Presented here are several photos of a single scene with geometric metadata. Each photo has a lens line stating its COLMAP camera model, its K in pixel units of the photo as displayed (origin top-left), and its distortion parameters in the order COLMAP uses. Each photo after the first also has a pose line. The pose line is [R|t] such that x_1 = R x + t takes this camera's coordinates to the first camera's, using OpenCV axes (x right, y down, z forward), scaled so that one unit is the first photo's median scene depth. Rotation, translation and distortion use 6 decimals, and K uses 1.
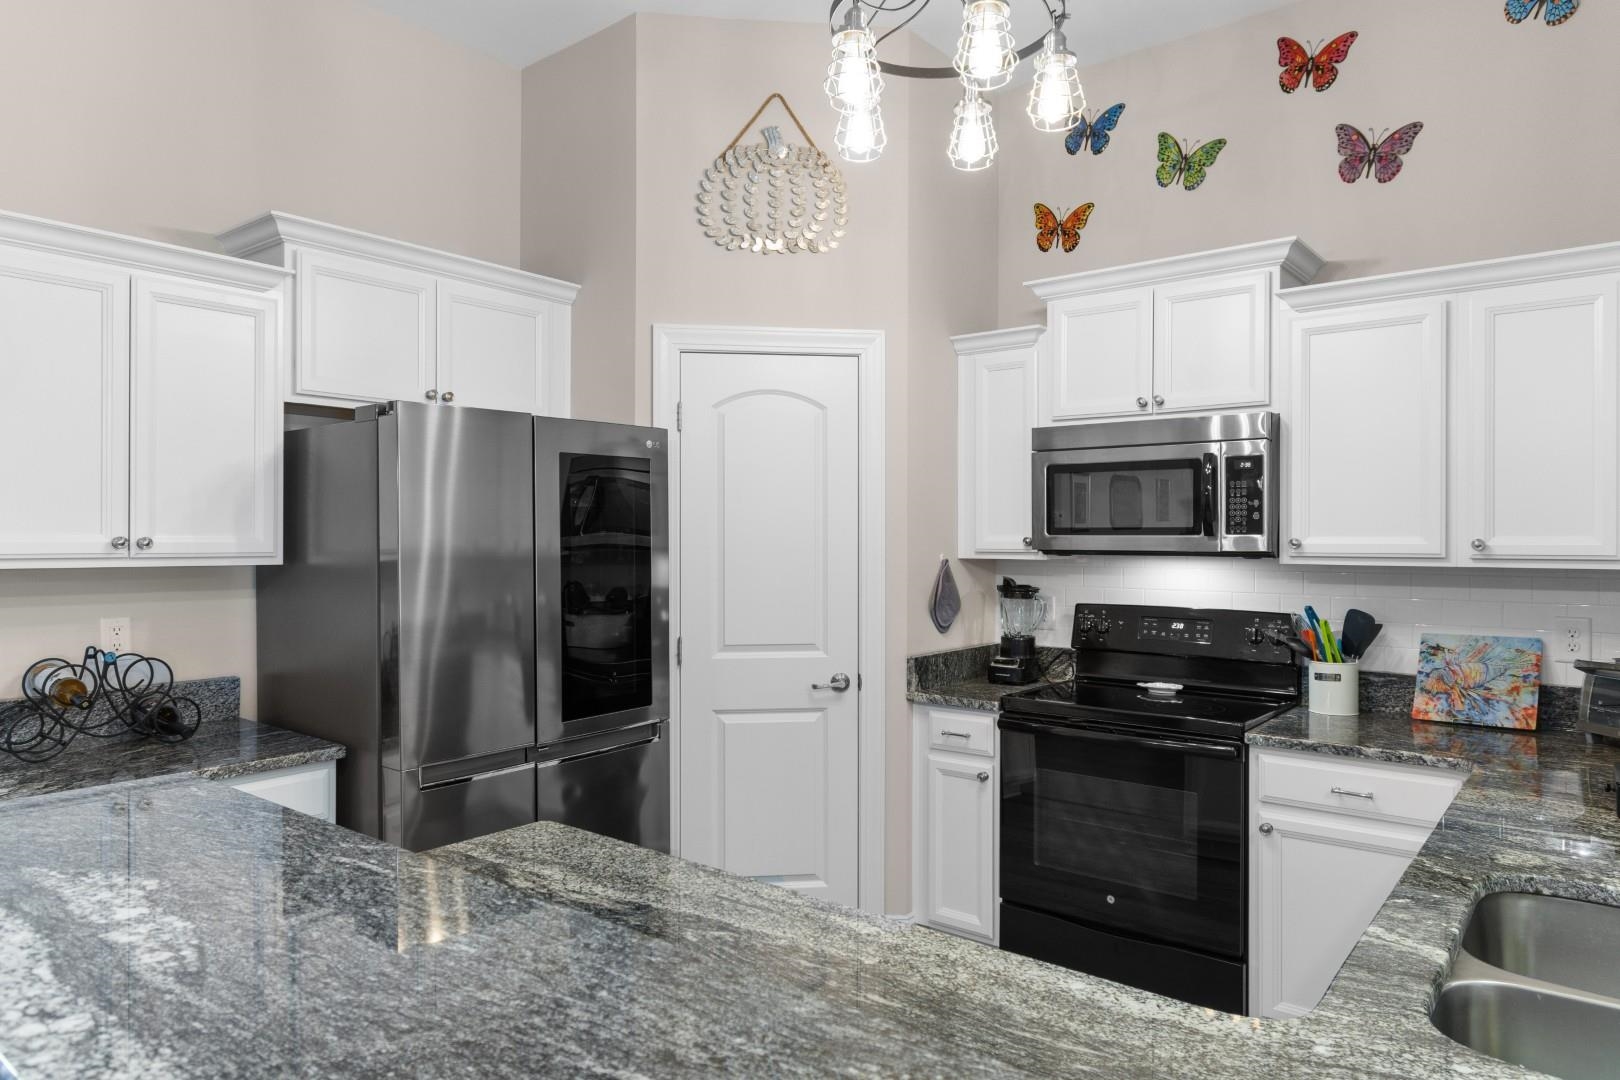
lens RADIAL K [[1028.7, 0, 798.6], [0, 1028.7, 533.8], [0, 0, 1]] dist [0.009563, -0.002812]
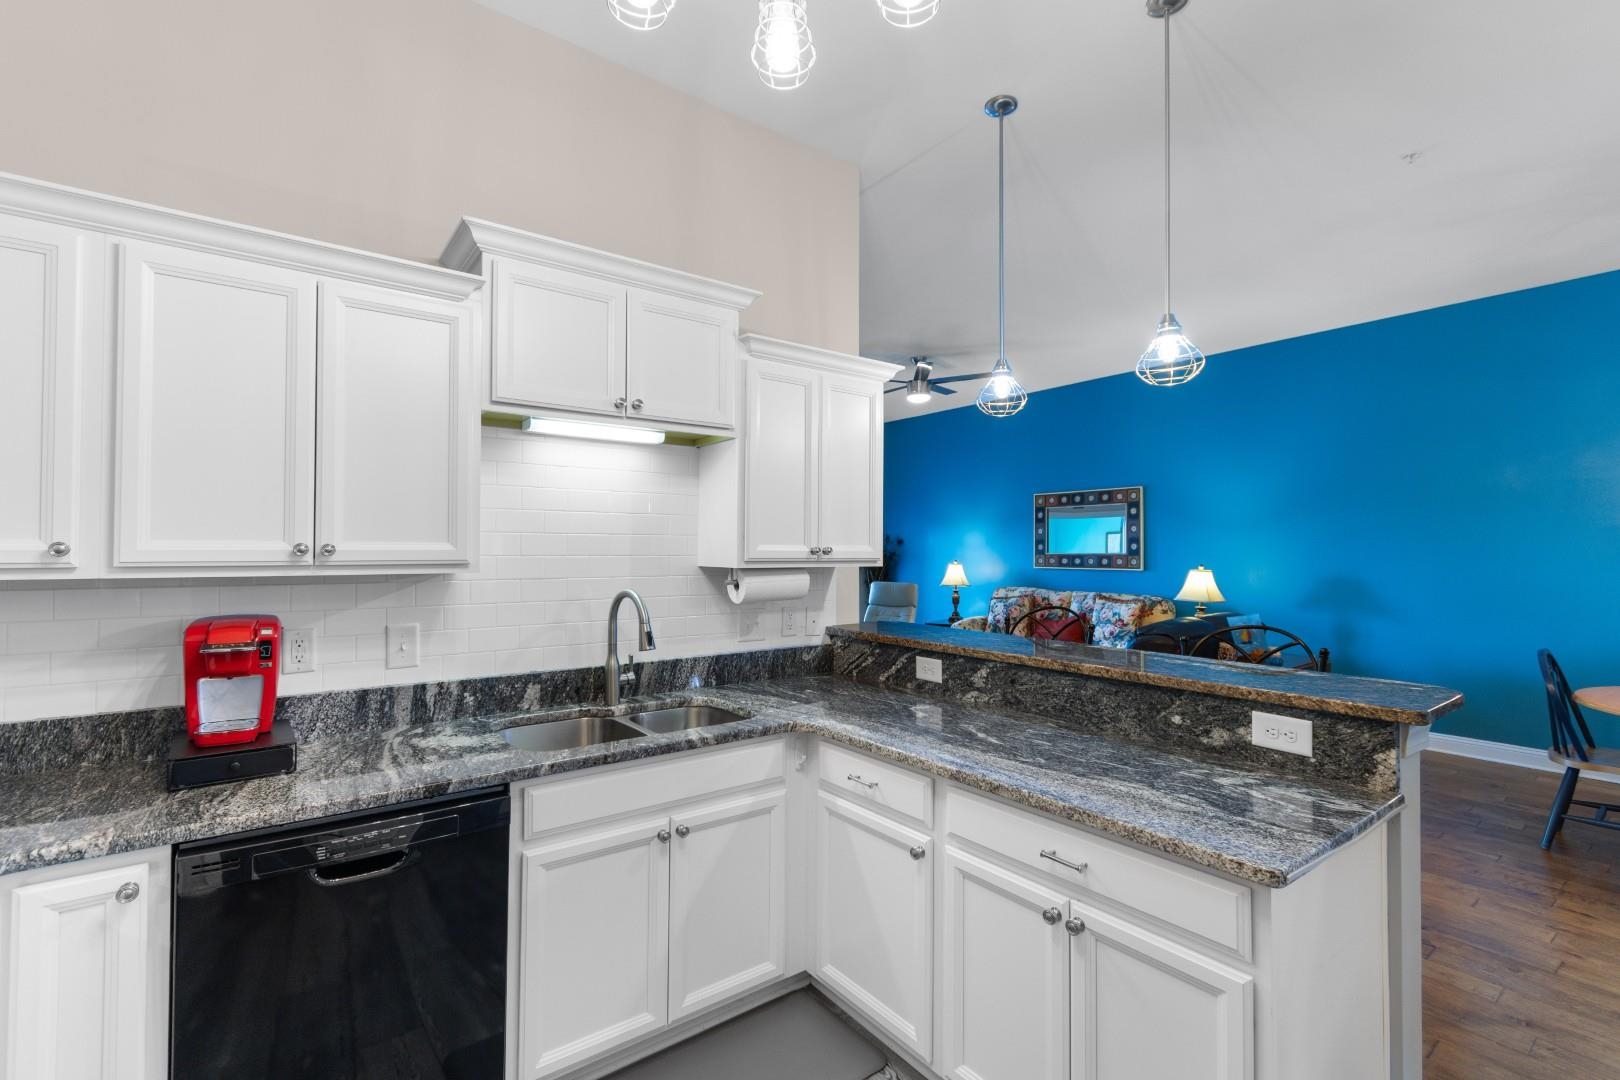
lens RADIAL K [[718.1, 0, 815.0], [0, 718.1, 536.7], [0, 0, 1]] dist [0.001680, -0.000214]
pose [[-0.971806, -0.000043, 0.235783, -0.006139], [-0.004950, 0.999783, -0.020221, 0.006890], [-0.235731, -0.020818, -0.971595, 1.111948]]
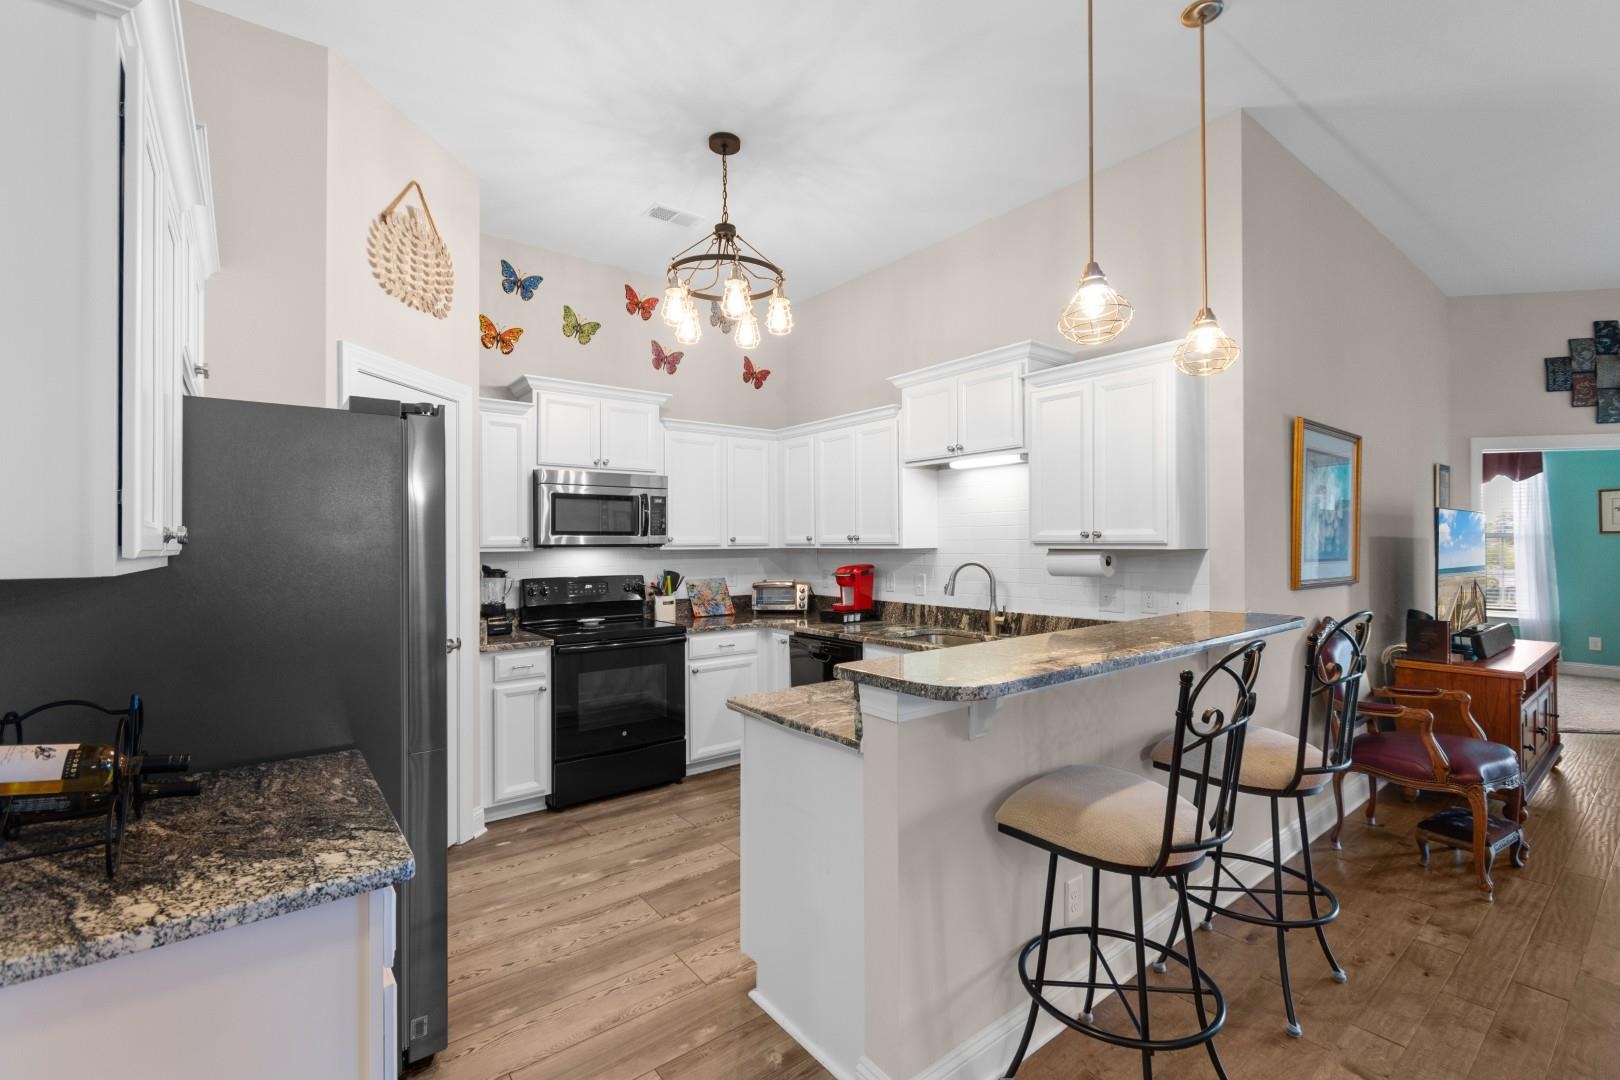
lens RADIAL K [[718.1, 0, 825.5], [0, 718.1, 534.5], [0, 0, 1]] dist [0.001680, -0.000214]
pose [[0.208928, 0.007755, 0.977900, -0.903841], [0.004429, 0.999951, -0.008876, 0.013363], [-0.977921, 0.006186, 0.208884, 0.390384]]
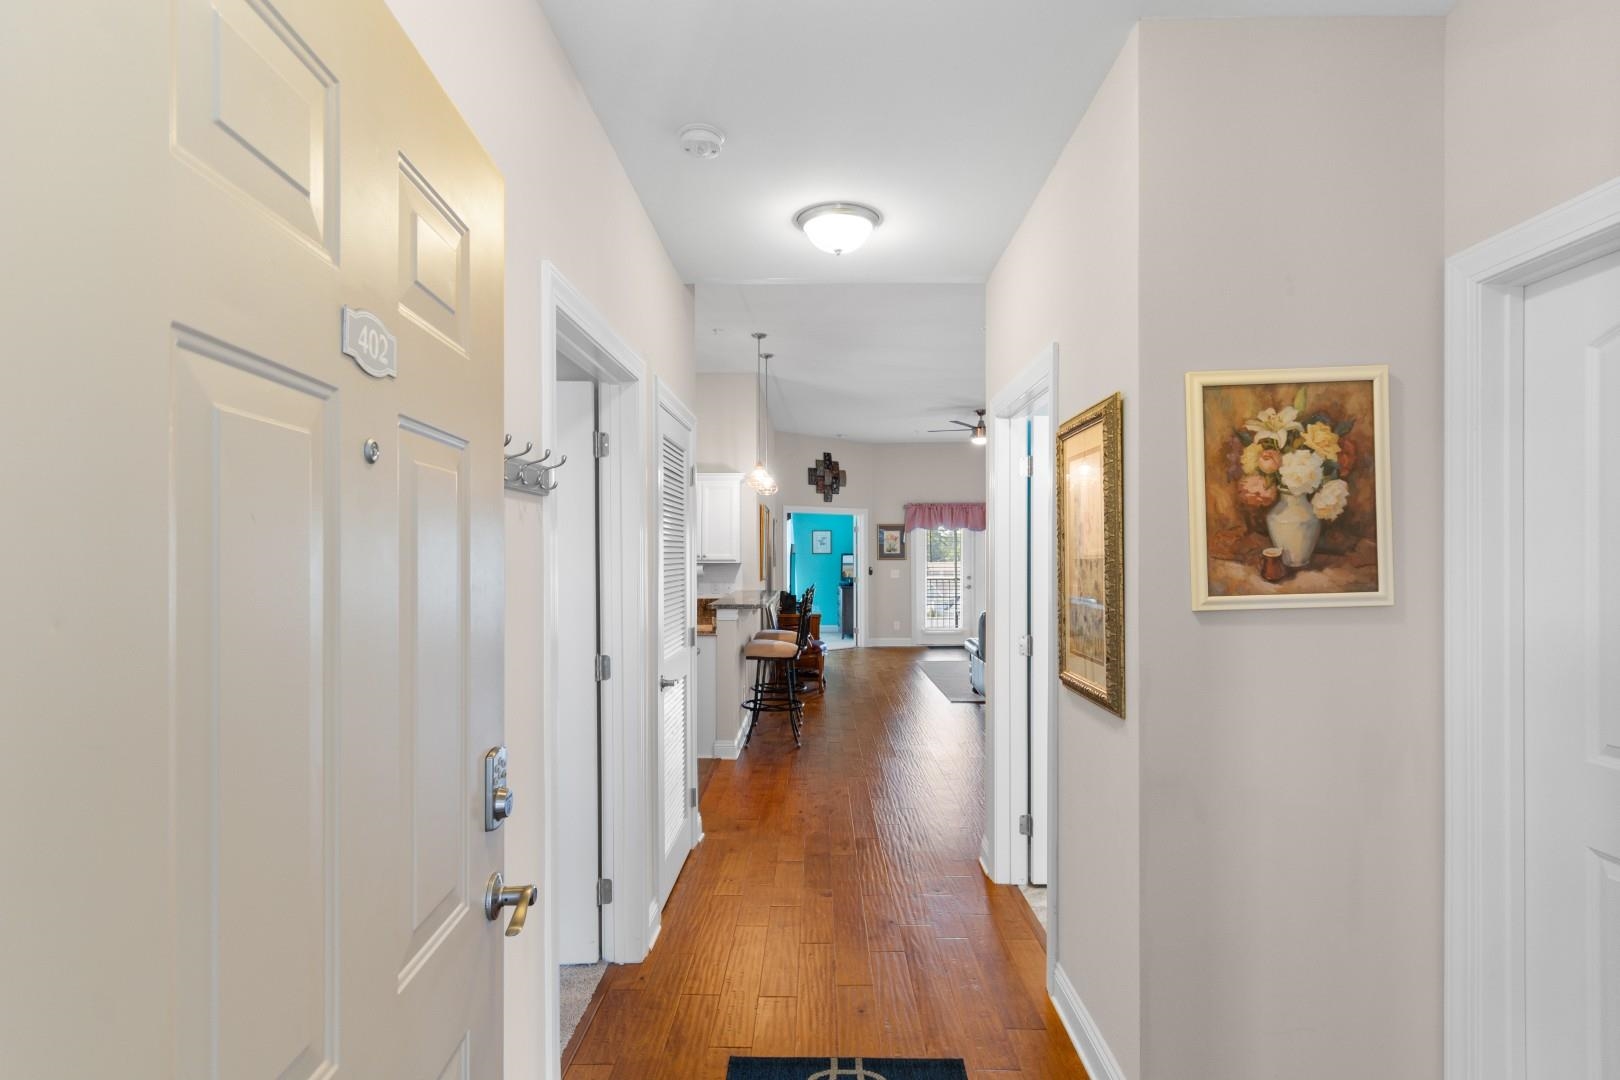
lens RADIAL K [[805.9, 0, 818.5], [0, 805.9, 551.7], [0, 0, 1]] dist [-0.012918, -0.001072]
pose [[-0.624102, 0.003099, 0.781337, -1.936662], [0.000721, 0.999994, -0.003391, 0.000847], [-0.781343, -0.001553, -0.624100, 1.456623]]
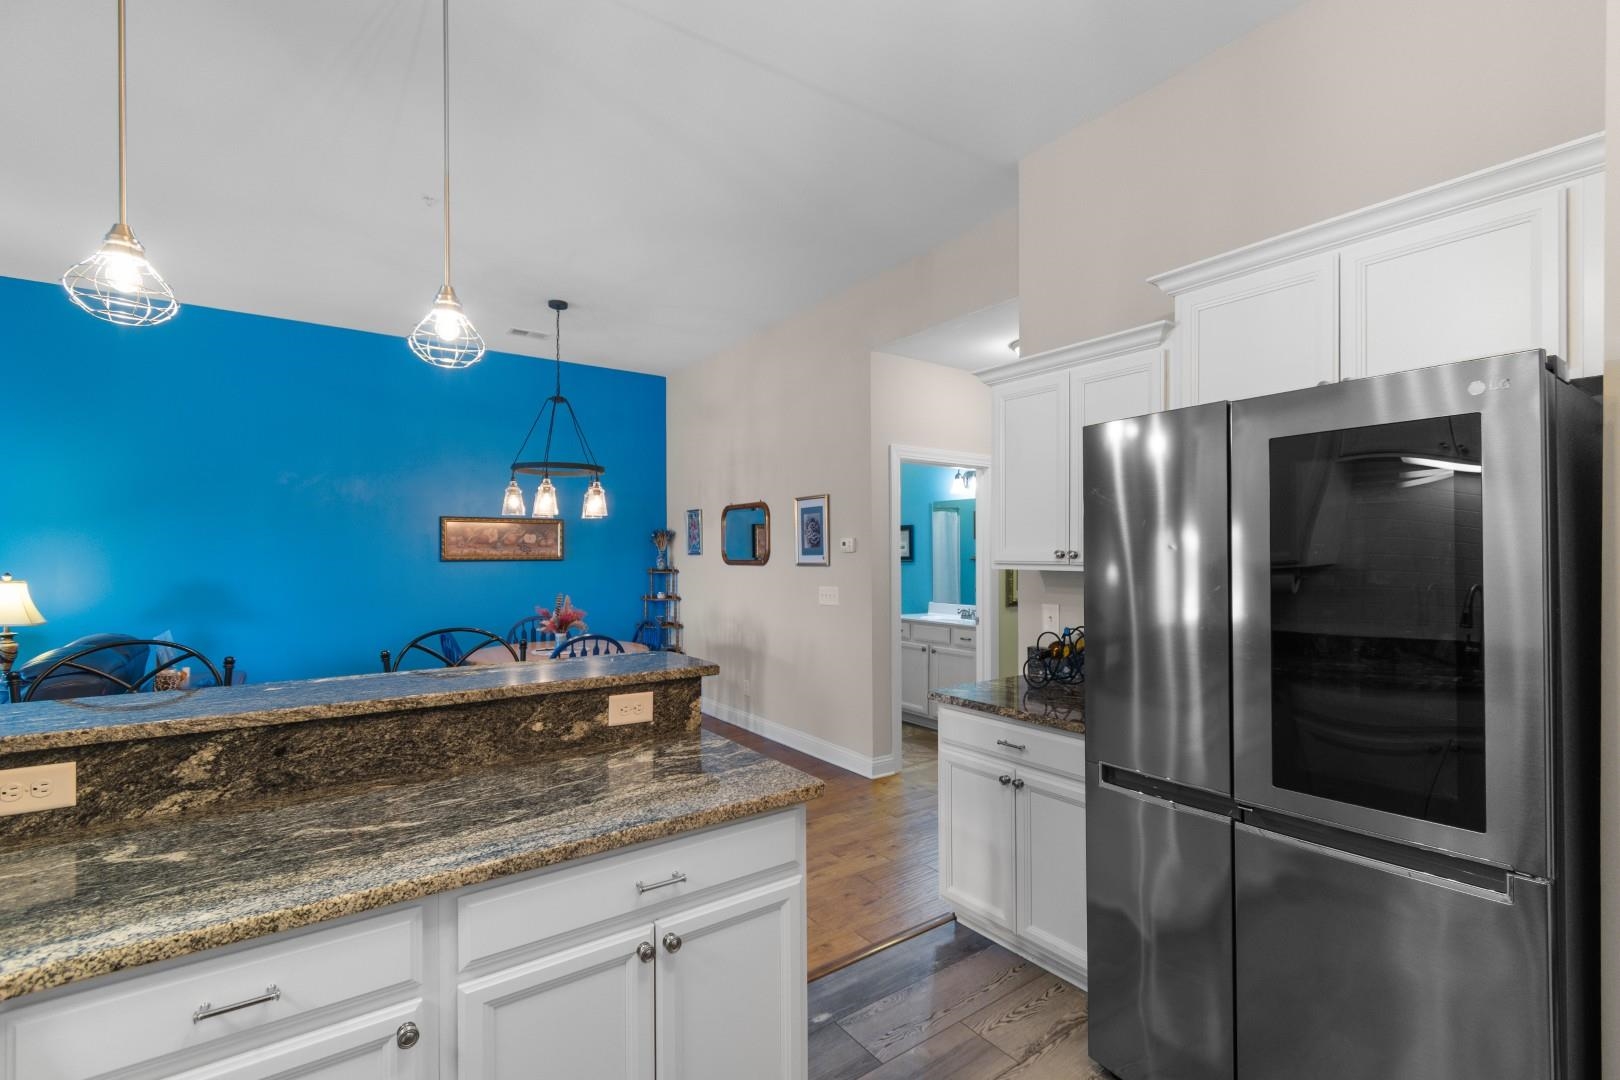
lens RADIAL K [[718.1, 0, 819.6], [0, 718.1, 547.6], [0, 0, 1]] dist [0.001680, -0.000214]
pose [[-0.253247, -0.009489, -0.967355, 0.377260], [0.002465, 0.999942, -0.010454, 0.008161], [0.967398, -0.005032, -0.253209, 0.796389]]
